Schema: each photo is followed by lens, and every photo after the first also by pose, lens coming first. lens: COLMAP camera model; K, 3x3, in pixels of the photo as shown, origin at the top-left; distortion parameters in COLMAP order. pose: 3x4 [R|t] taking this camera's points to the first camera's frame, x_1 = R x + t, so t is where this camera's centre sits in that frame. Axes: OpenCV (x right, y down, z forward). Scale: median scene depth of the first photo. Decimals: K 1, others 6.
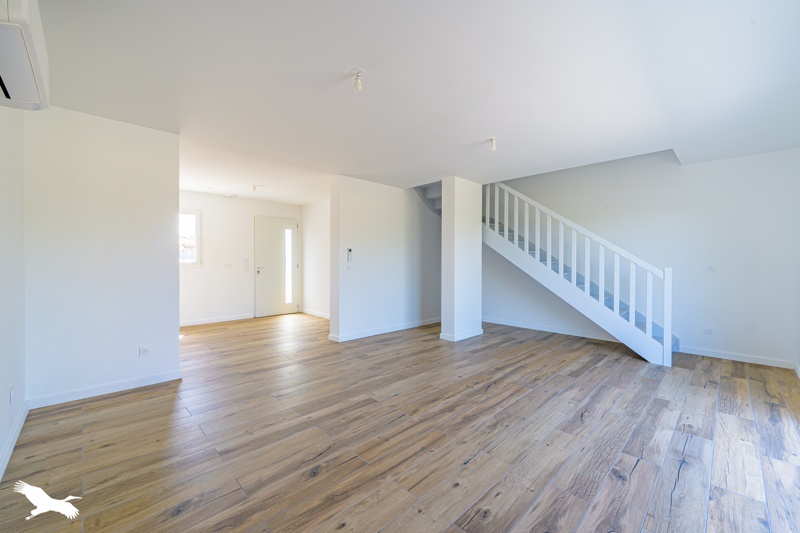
lens RADIAL K [[321.7, 0, 401.9], [0, 321.7, 264.2], [0, 0, 1]] dist [0.001691, 0.000241]
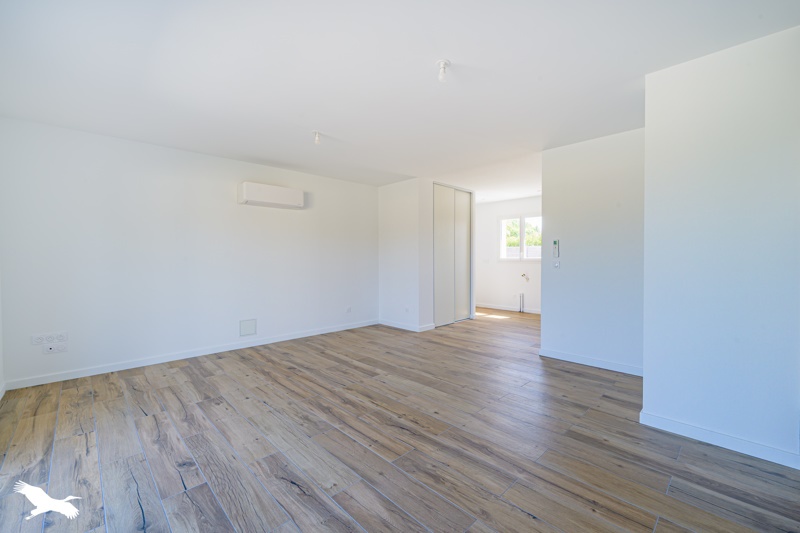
lens RADIAL K [[329.6, 0, 401.9], [0, 329.6, 266.3], [0, 0, 1]] dist [-0.000996, 0.000121]
pose [[0.002879, 0.021657, -0.999761, 1.273386], [-0.005176, 0.999752, 0.021642, -0.006605], [0.999982, 0.005112, 0.002990, 1.248754]]
